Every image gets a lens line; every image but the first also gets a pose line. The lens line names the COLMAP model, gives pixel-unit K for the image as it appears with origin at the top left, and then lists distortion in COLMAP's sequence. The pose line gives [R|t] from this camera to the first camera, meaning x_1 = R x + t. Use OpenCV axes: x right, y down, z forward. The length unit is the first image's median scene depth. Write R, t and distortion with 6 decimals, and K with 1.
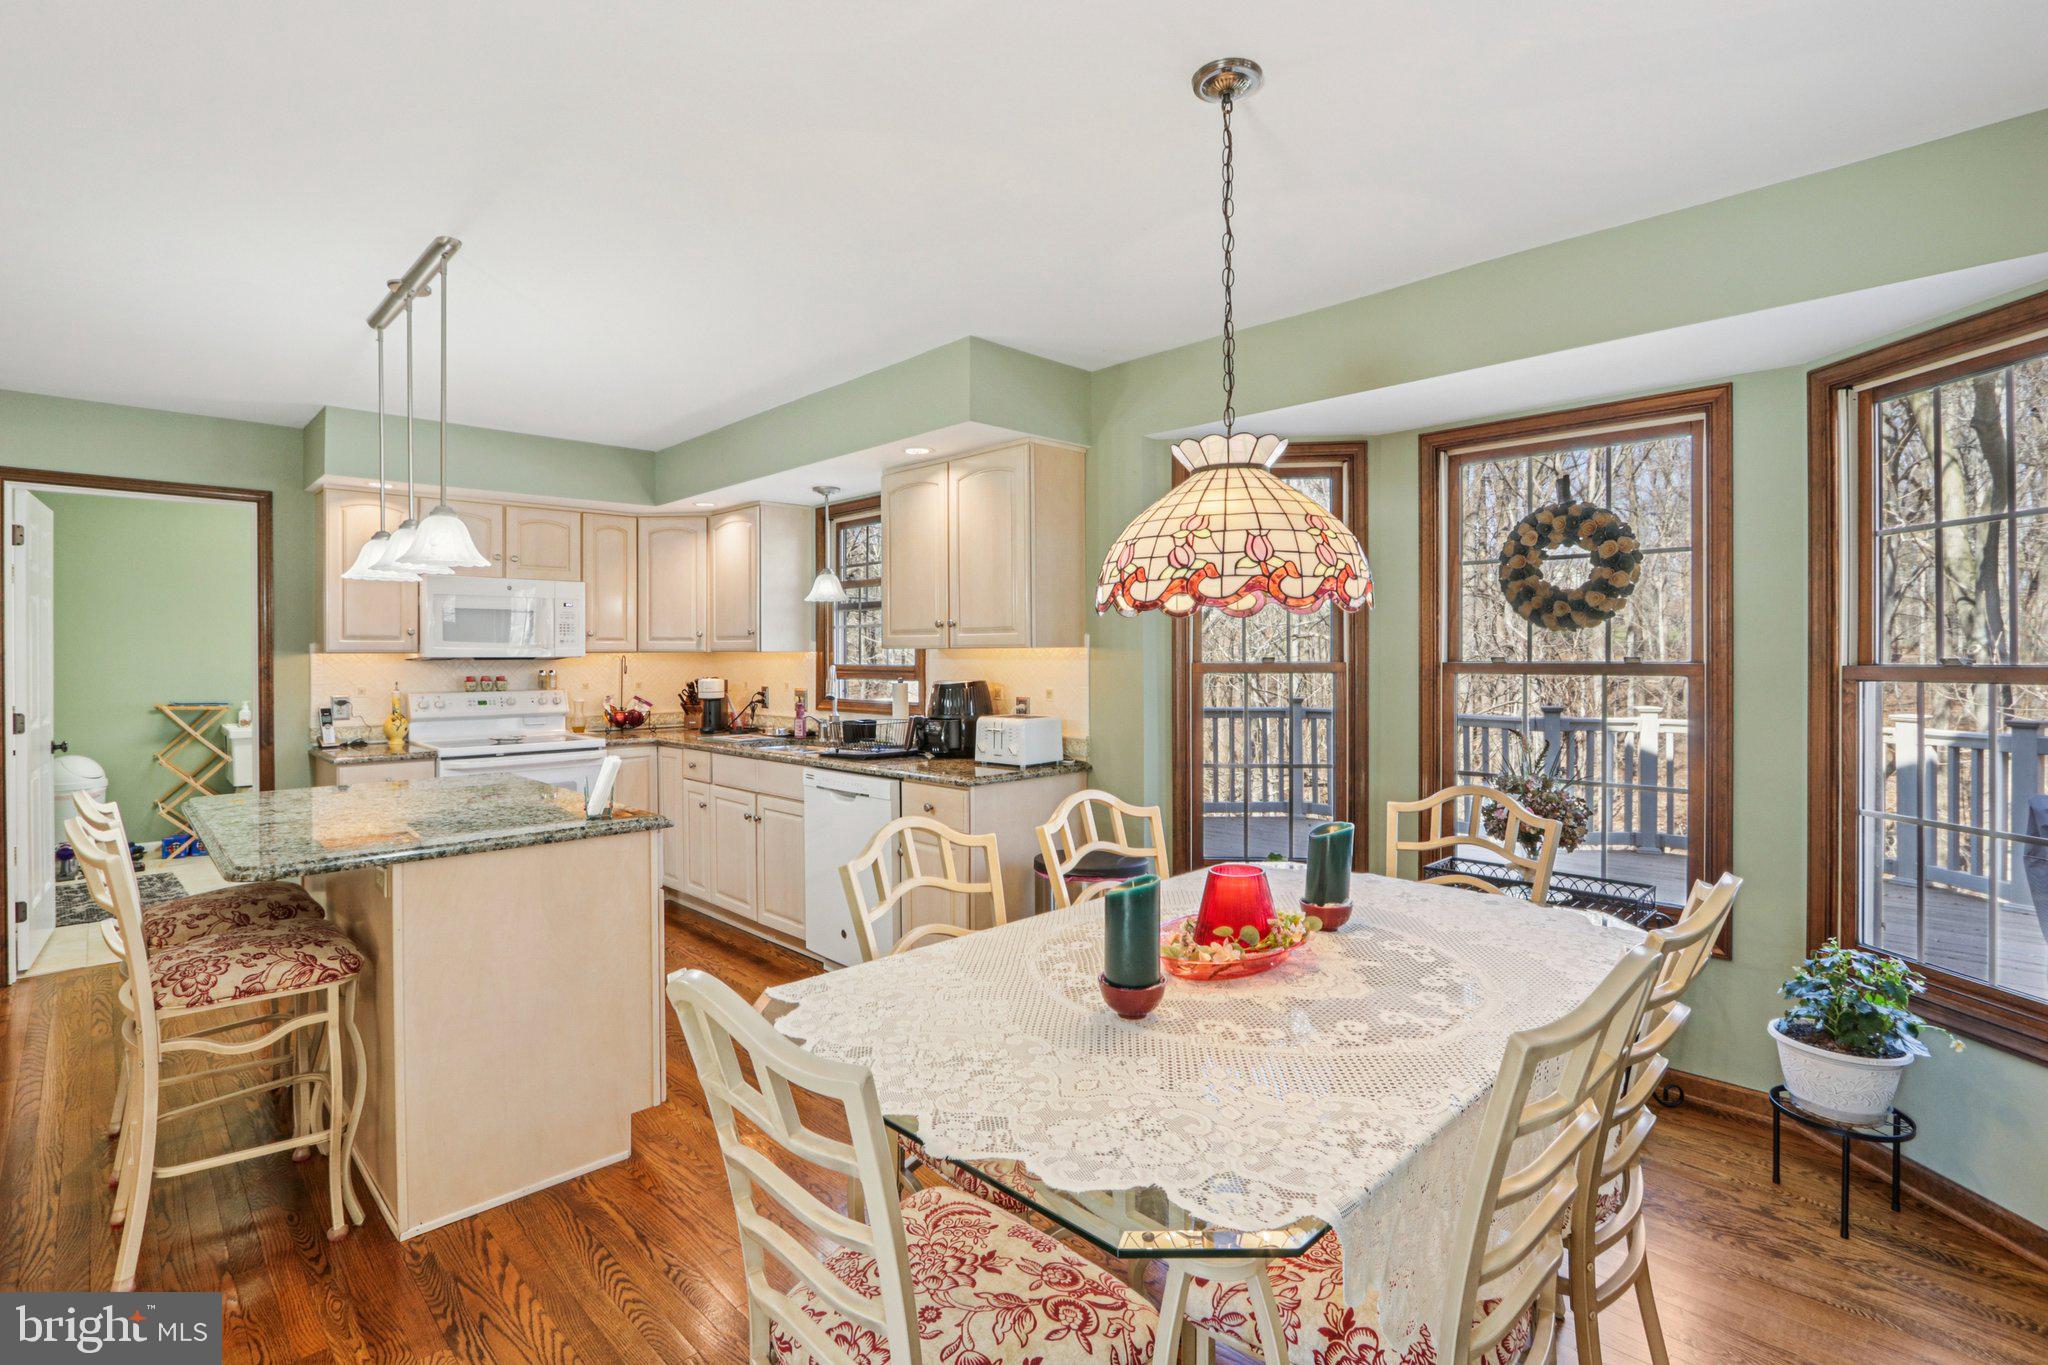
lens RADIAL K [[963.0, 0, 1020.2], [0, 963.0, 657.9], [0, 0, 1]] dist [-0.020201, 0.005029]
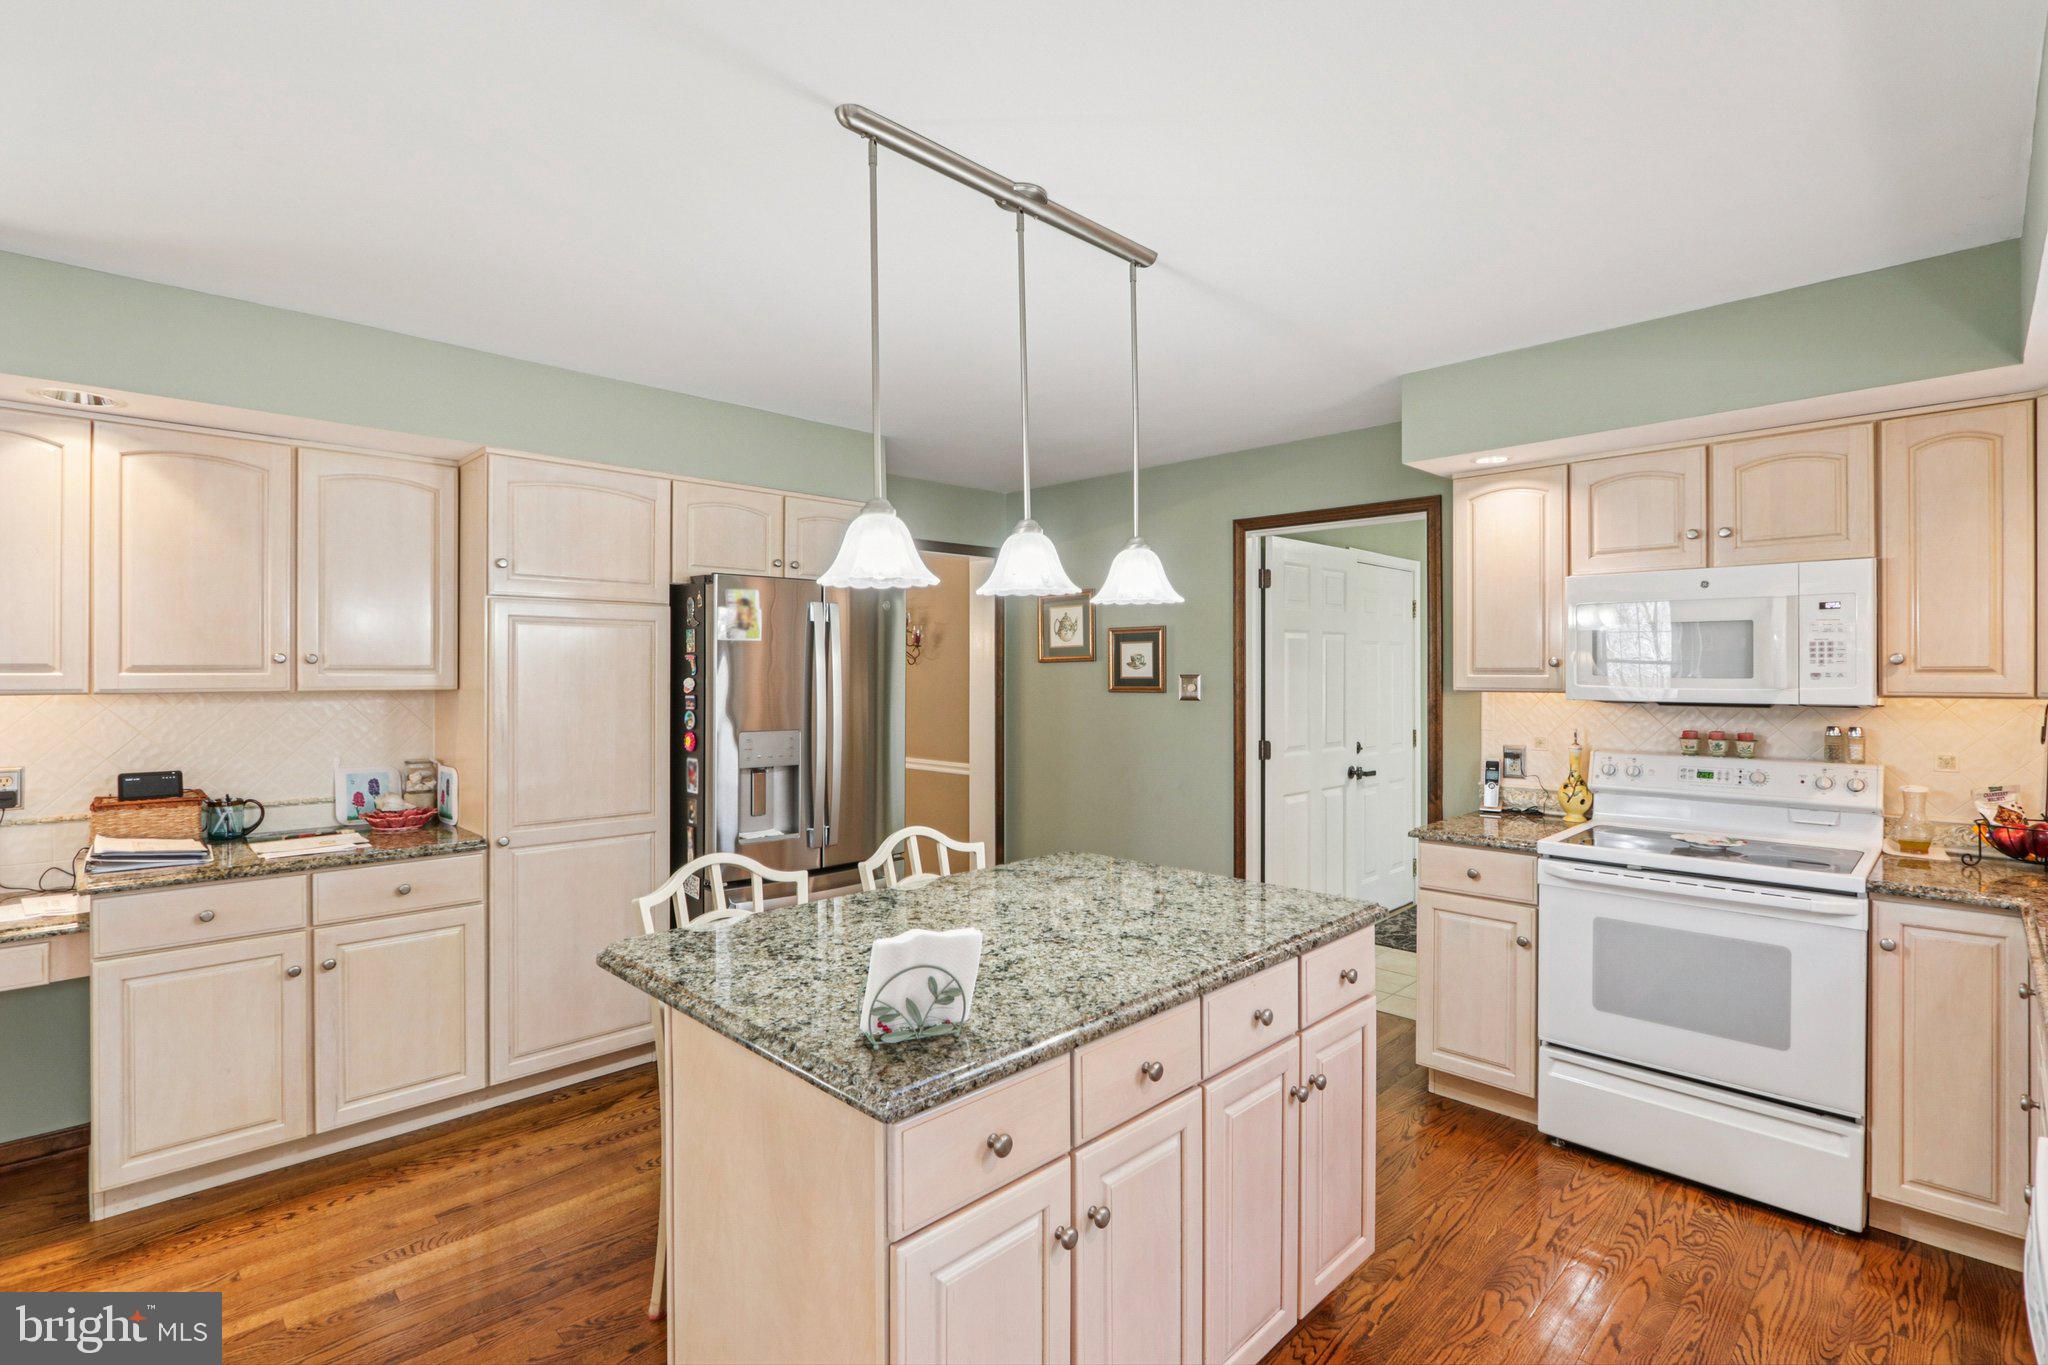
lens RADIAL K [[963.0, 0, 1016.6], [0, 963.0, 666.8], [0, 0, 1]] dist [-0.020201, 0.005029]
pose [[0.003742, -0.001437, -0.999992, 0.060427], [-0.003993, 0.999991, -0.001452, -0.025841], [0.999985, 0.003999, 0.003736, 0.737777]]
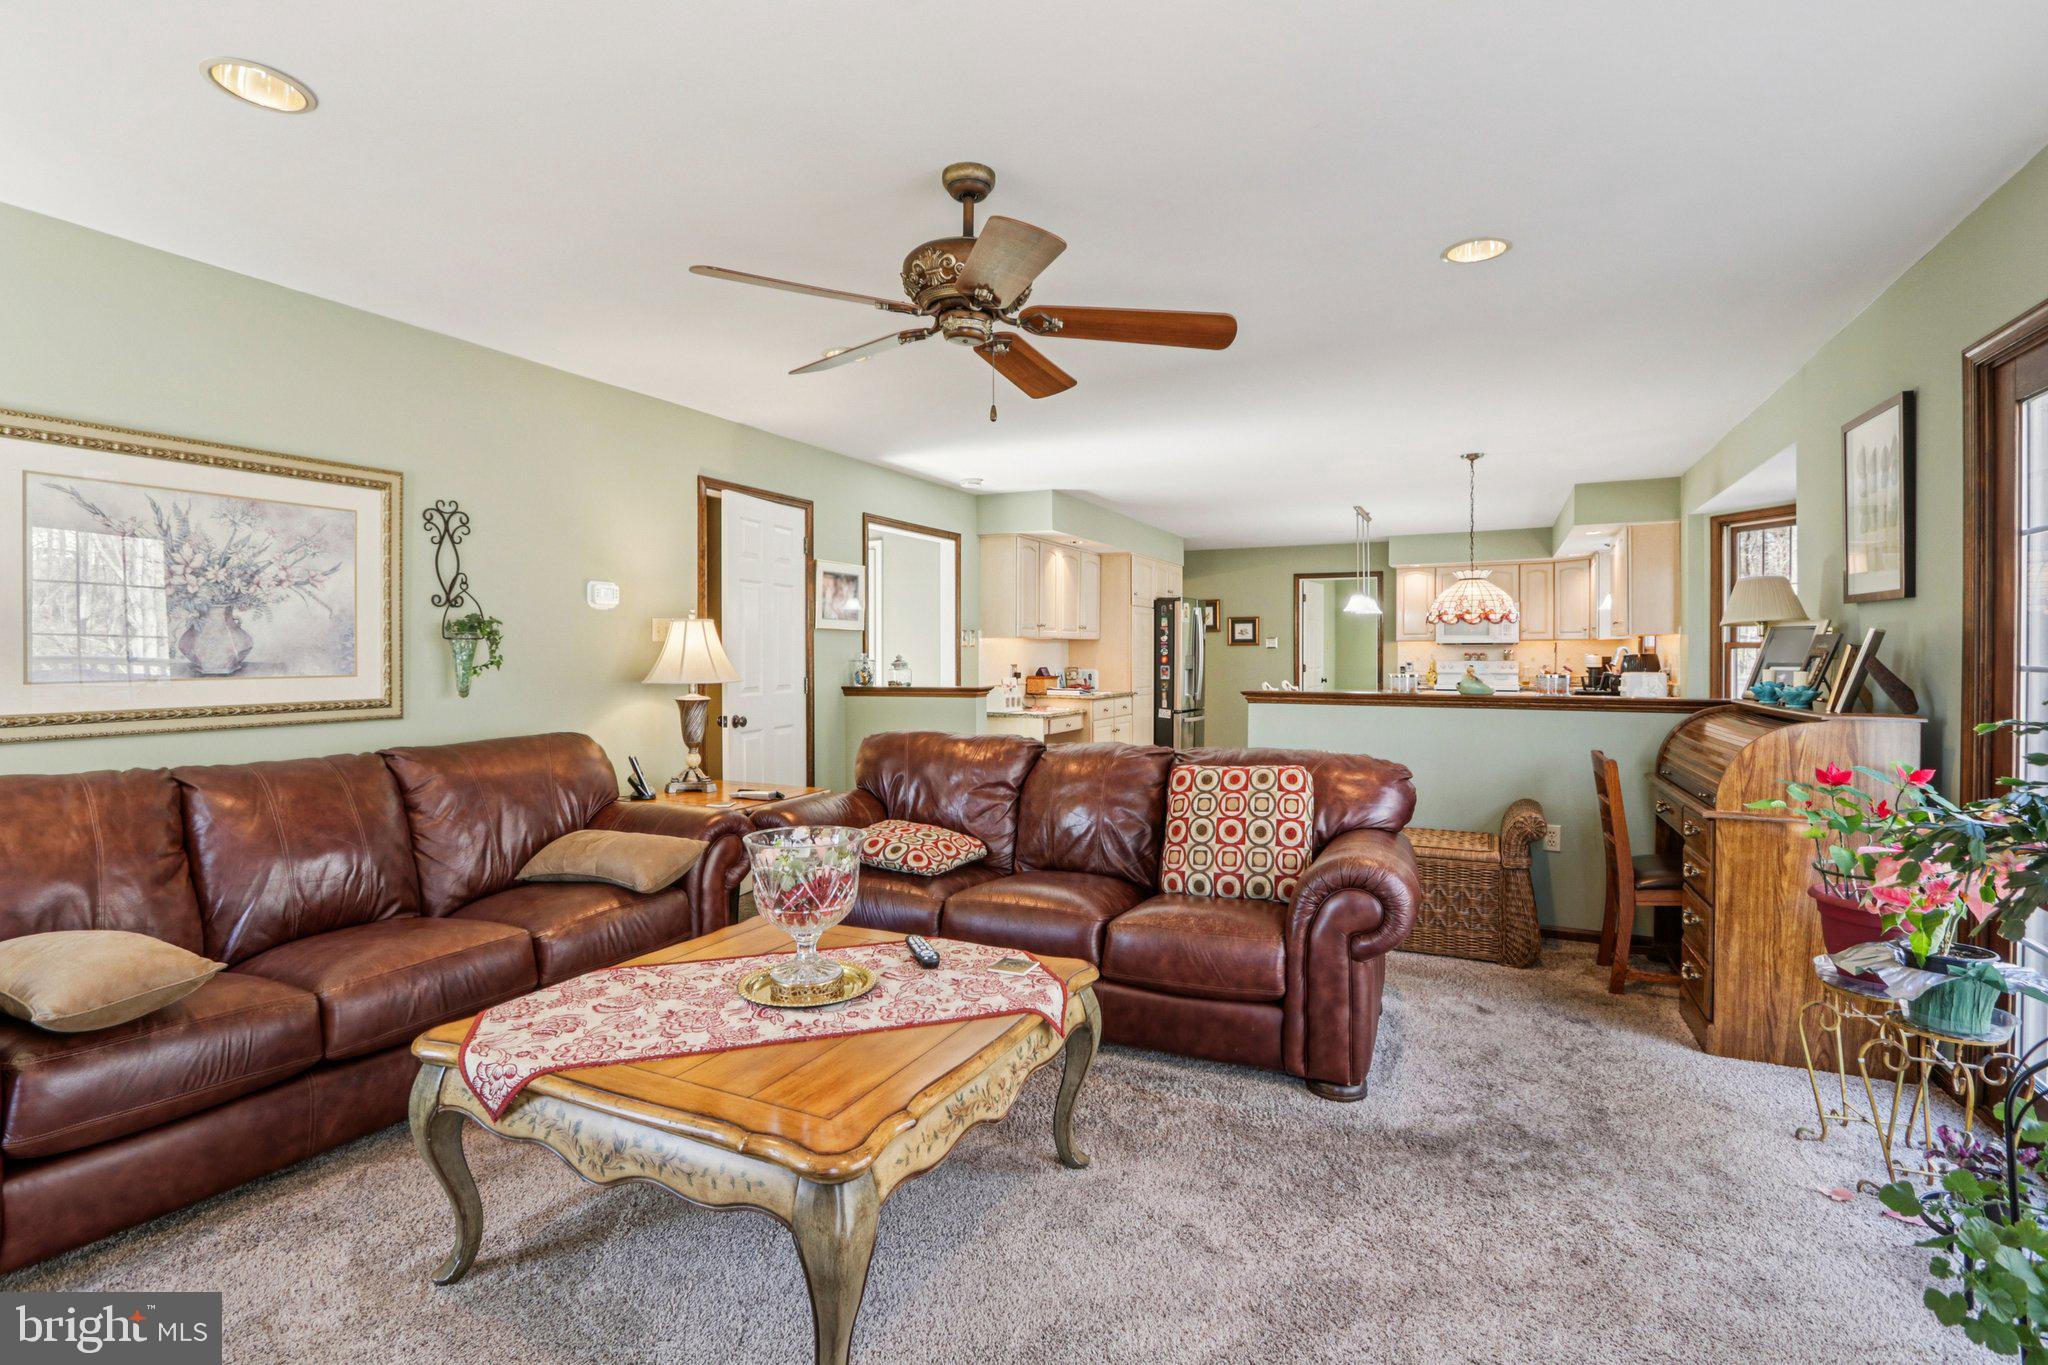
lens RADIAL K [[963.0, 0, 1010.0], [0, 963.0, 650.2], [0, 0, 1]] dist [-0.020201, 0.005029]
pose [[0.326683, 0.000686, -0.945134, 1.310670], [-0.003040, 0.999995, -0.000325, 0.022832], [0.945129, 0.002980, 0.326683, -0.716623]]
